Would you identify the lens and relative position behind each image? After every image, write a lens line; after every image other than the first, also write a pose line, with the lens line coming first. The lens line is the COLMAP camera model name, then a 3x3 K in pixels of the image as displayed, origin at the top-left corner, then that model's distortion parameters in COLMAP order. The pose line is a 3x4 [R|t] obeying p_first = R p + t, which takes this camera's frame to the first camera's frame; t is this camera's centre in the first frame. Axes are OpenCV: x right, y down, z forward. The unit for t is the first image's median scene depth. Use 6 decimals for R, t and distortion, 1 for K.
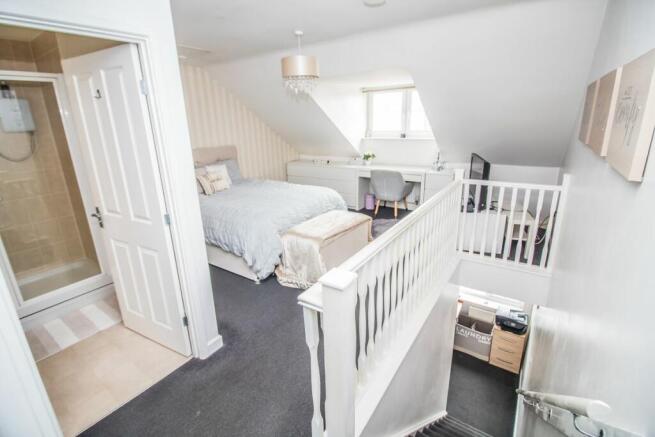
lens RADIAL K [[306.2, 0, 337.0], [0, 306.2, 211.3], [0, 0, 1]] dist [0.001630, -0.011501]
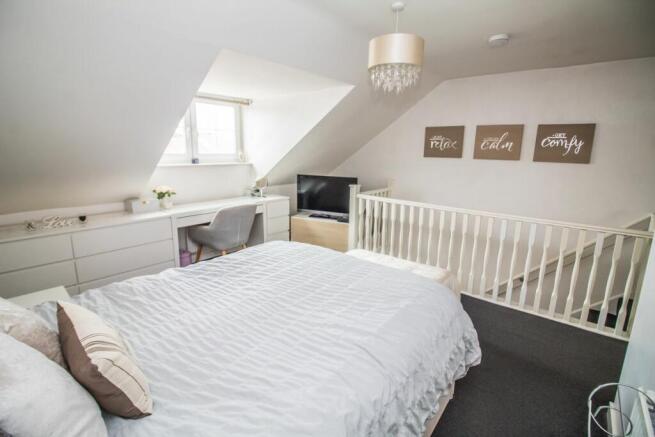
lens RADIAL K [[306.2, 0, 337.0], [0, 306.2, 211.3], [0, 0, 1]] dist [0.001630, -0.011501]
pose [[0.094296, -0.163180, 0.982080, -0.687471], [0.265167, 0.954956, 0.133213, -0.196556], [-0.959580, 0.247854, 0.133318, 0.841901]]
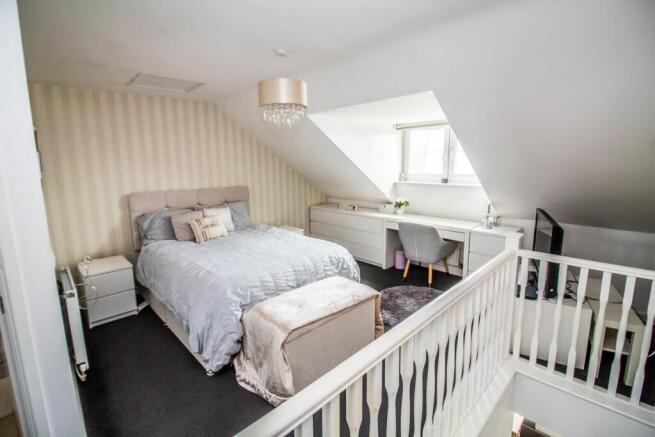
lens RADIAL K [[306.2, 0, 337.0], [0, 306.2, 211.3], [0, 0, 1]] dist [0.001630, -0.011501]
pose [[0.980322, 0.047935, -0.191497, 0.134943], [-0.070967, 0.990794, -0.115287, -0.075958], [0.184208, 0.126609, 0.974699, 0.243182]]
